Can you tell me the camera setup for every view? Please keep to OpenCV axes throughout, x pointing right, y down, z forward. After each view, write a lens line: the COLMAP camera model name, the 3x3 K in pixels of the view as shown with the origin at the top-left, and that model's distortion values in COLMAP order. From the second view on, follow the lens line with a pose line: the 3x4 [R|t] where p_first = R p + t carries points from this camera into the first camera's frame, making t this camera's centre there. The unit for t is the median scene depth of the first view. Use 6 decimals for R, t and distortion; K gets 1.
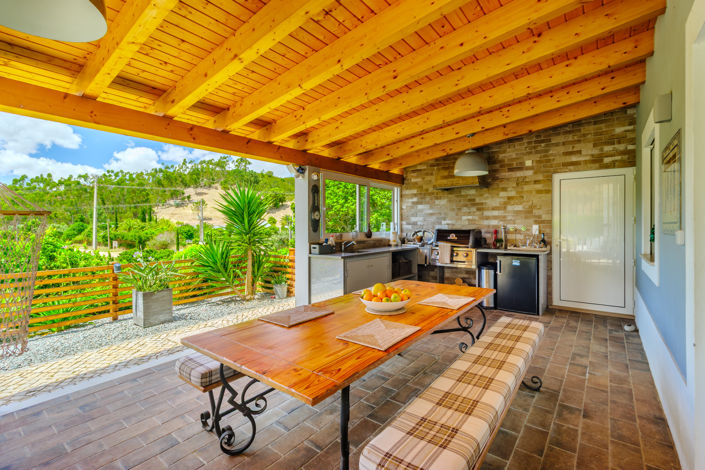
lens RADIAL K [[319.2, 0, 351.9], [0, 319.2, 229.0], [0, 0, 1]] dist [0.009335, -0.000062]
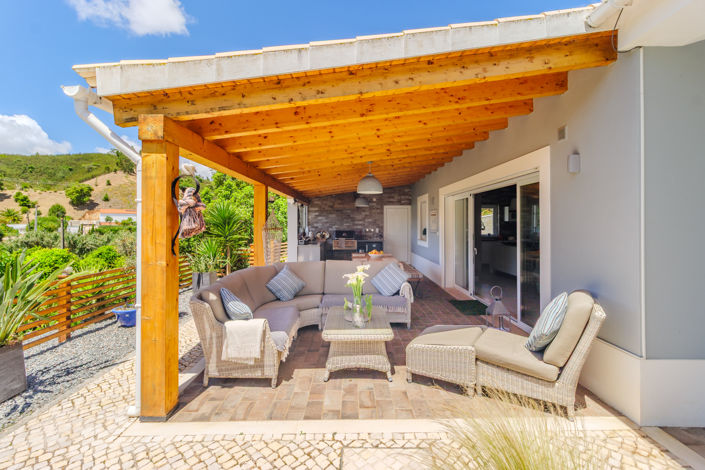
lens RADIAL K [[319.2, 0, 352.9], [0, 319.2, 233.3], [0, 0, 1]] dist [0.009335, -0.000062]
pose [[0.784576, -0.014475, 0.619864, -0.874774], [0.003858, 0.999822, 0.018465, -0.019655], [-0.620021, -0.012096, 0.784492, -0.582323]]
